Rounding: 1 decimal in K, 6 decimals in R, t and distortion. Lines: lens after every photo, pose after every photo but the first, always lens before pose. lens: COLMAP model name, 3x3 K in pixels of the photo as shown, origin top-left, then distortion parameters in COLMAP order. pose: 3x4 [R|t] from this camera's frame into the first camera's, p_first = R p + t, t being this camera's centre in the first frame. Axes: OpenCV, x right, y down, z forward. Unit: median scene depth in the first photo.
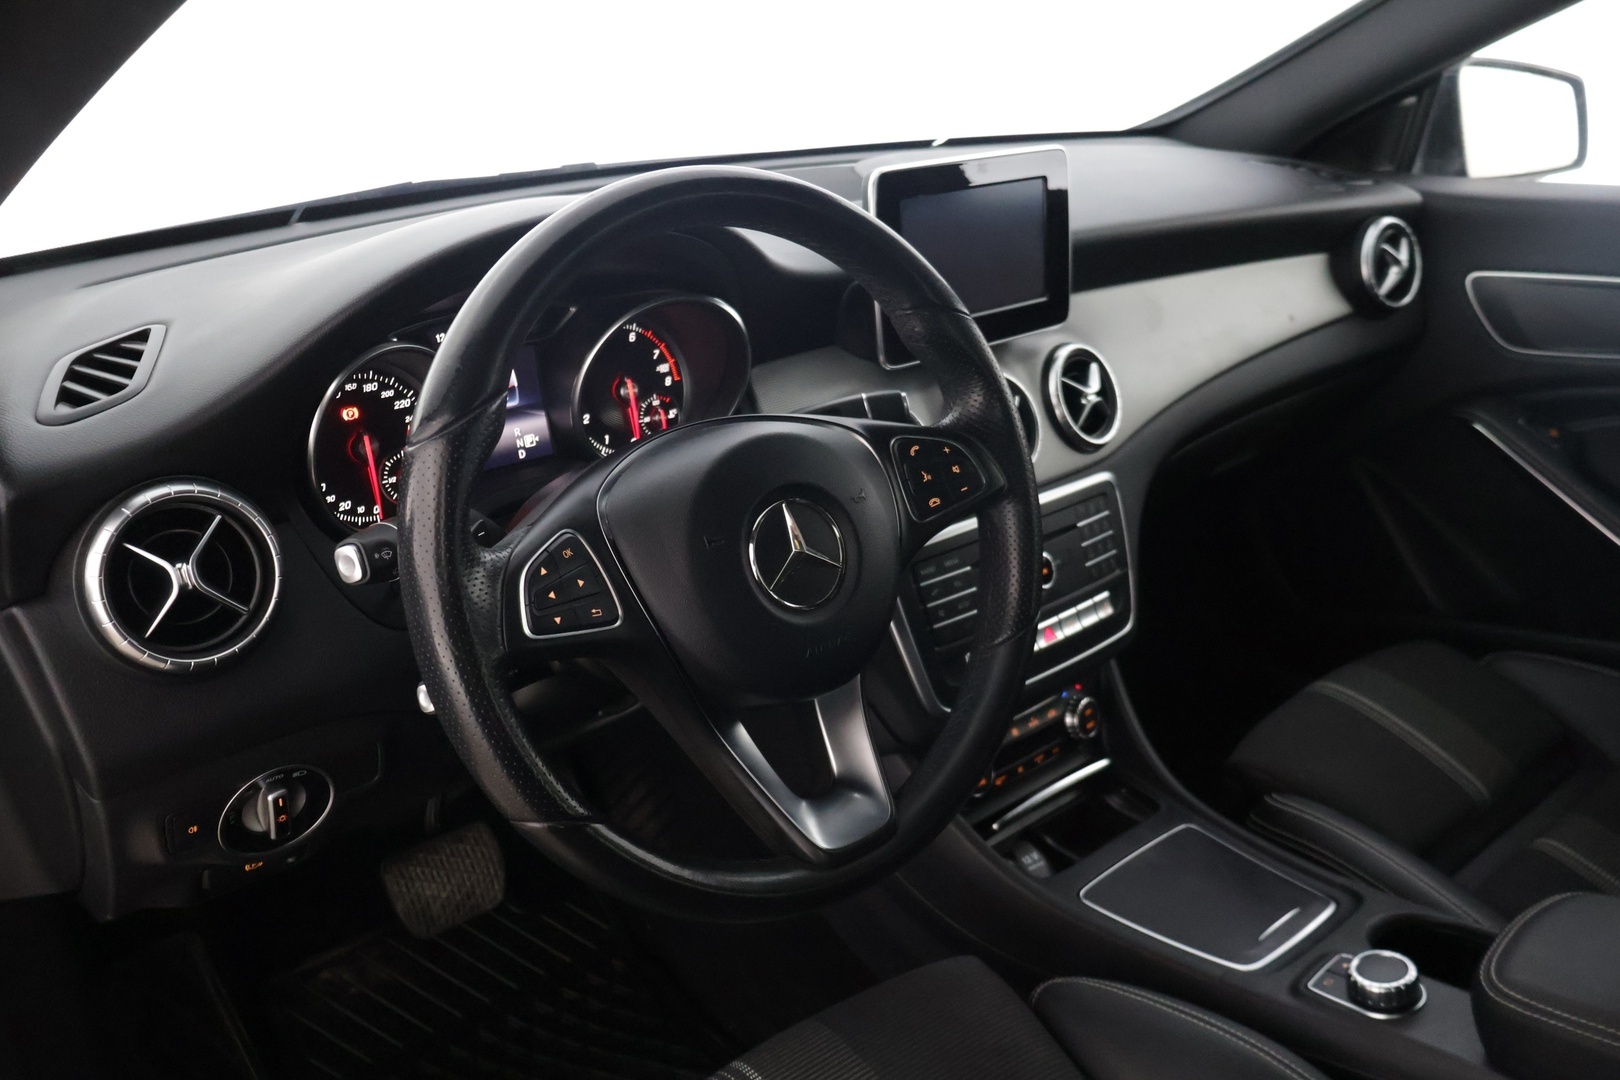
lens RADIAL K [[1376.5, 0, 810.3], [0, 1376.5, 485.6], [0, 0, 1]] dist [-0.004016, -0.001954]
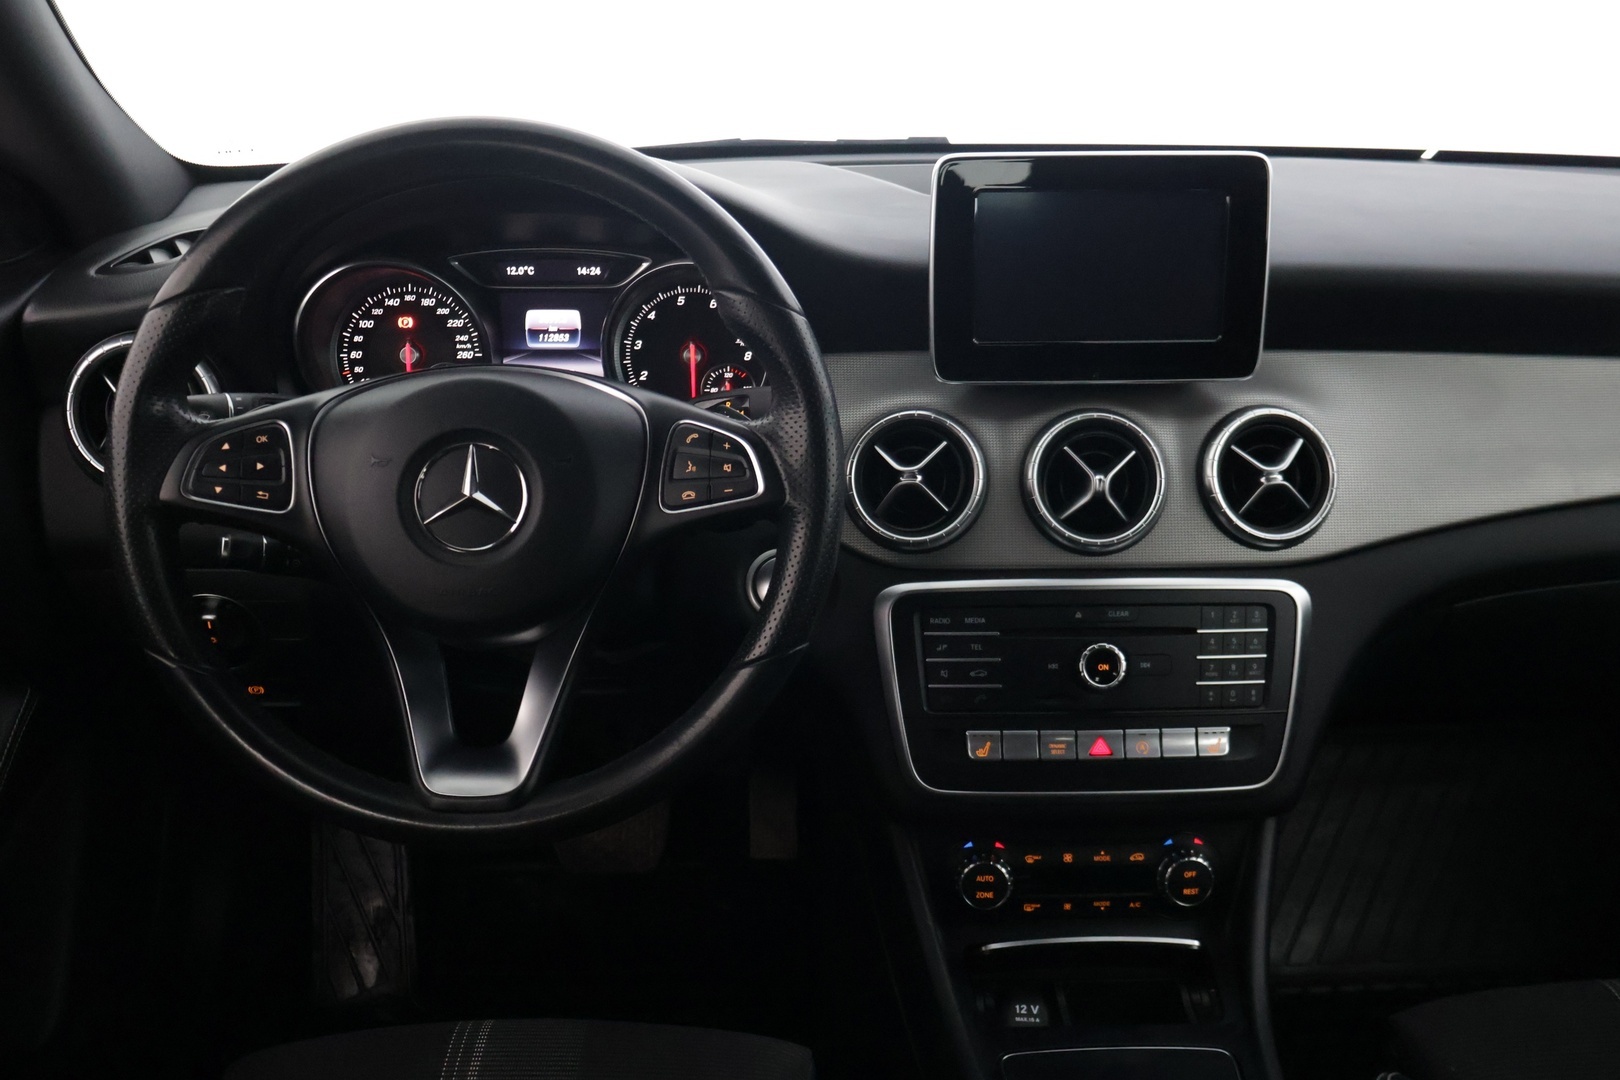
lens RADIAL K [[1668.9, 0, 810.0], [0, 1668.9, 540.0], [0, 0, 1]] dist [0.002335, 0.006512]
pose [[0.787871, 0.226849, -0.572538, 0.710041], [-0.227648, 0.971115, 0.071504, -0.051027], [0.572220, 0.074002, 0.816754, 0.103416]]
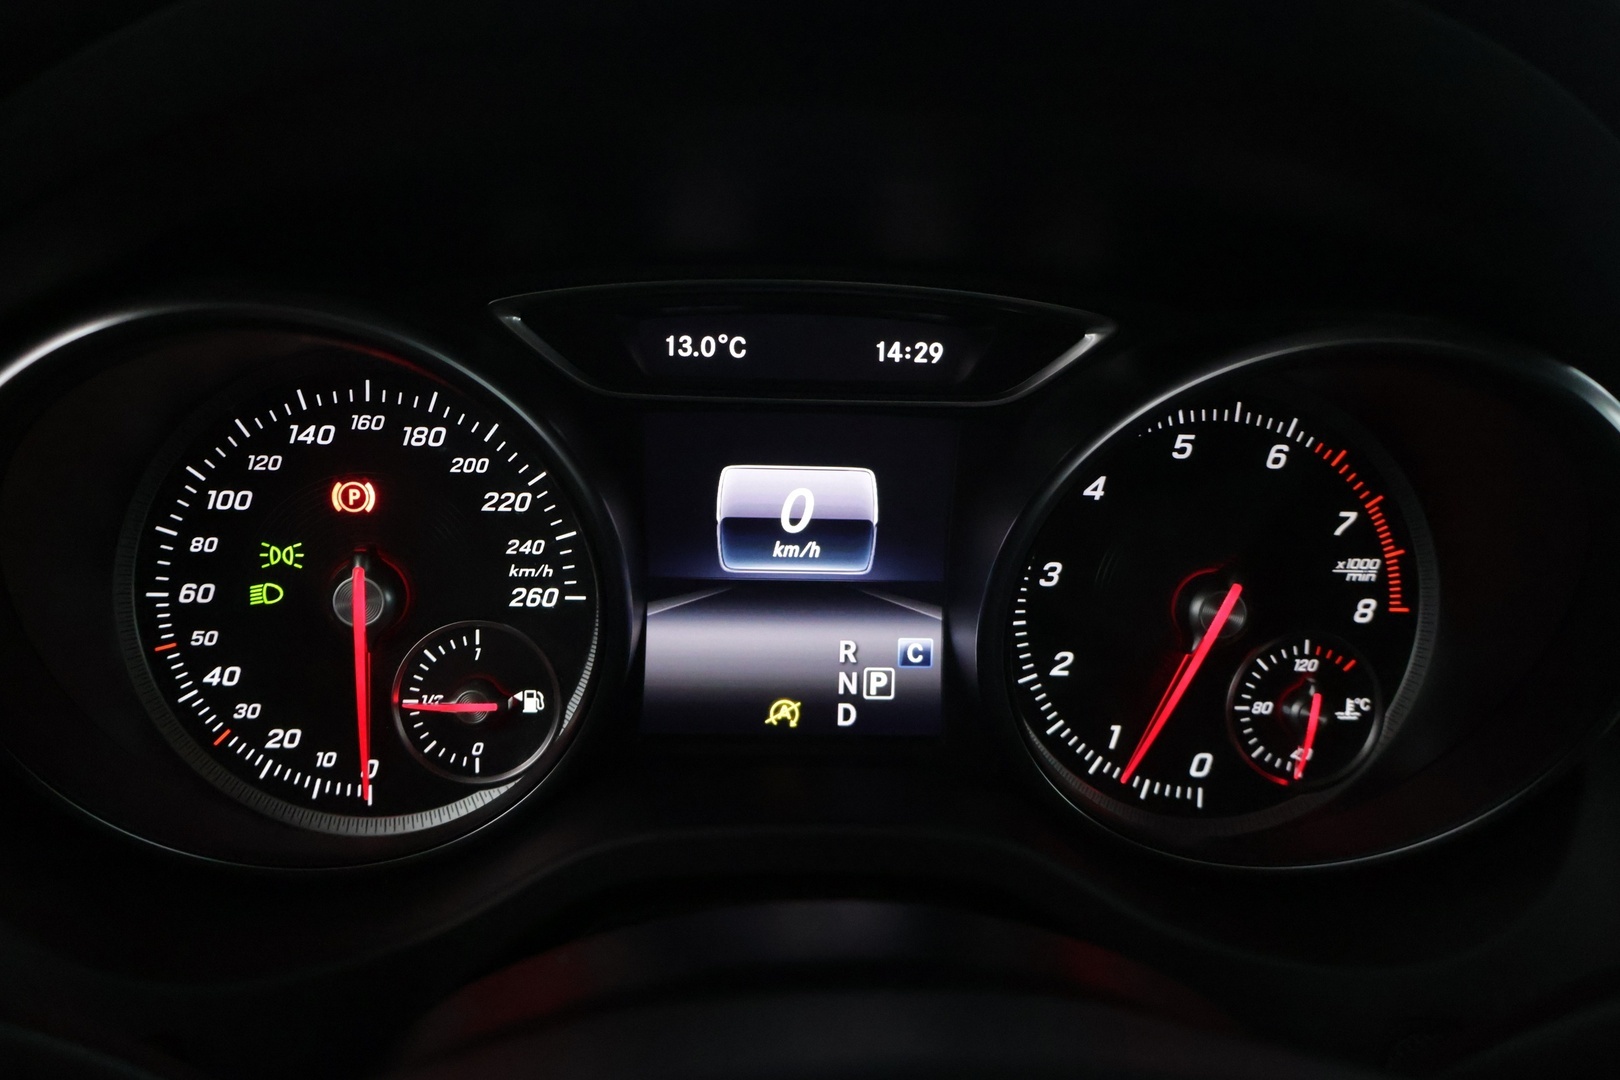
lens RADIAL K [[1417.0, 0, 810.0], [0, 1417.0, 540.0], [0, 0, 1]] dist [0.007174, 0.000692]
pose [[0.802937, 0.237630, -0.546647, -0.033308], [-0.248609, 0.967029, 0.055205, -0.089203], [0.541742, 0.091575, 0.835541, 0.739741]]
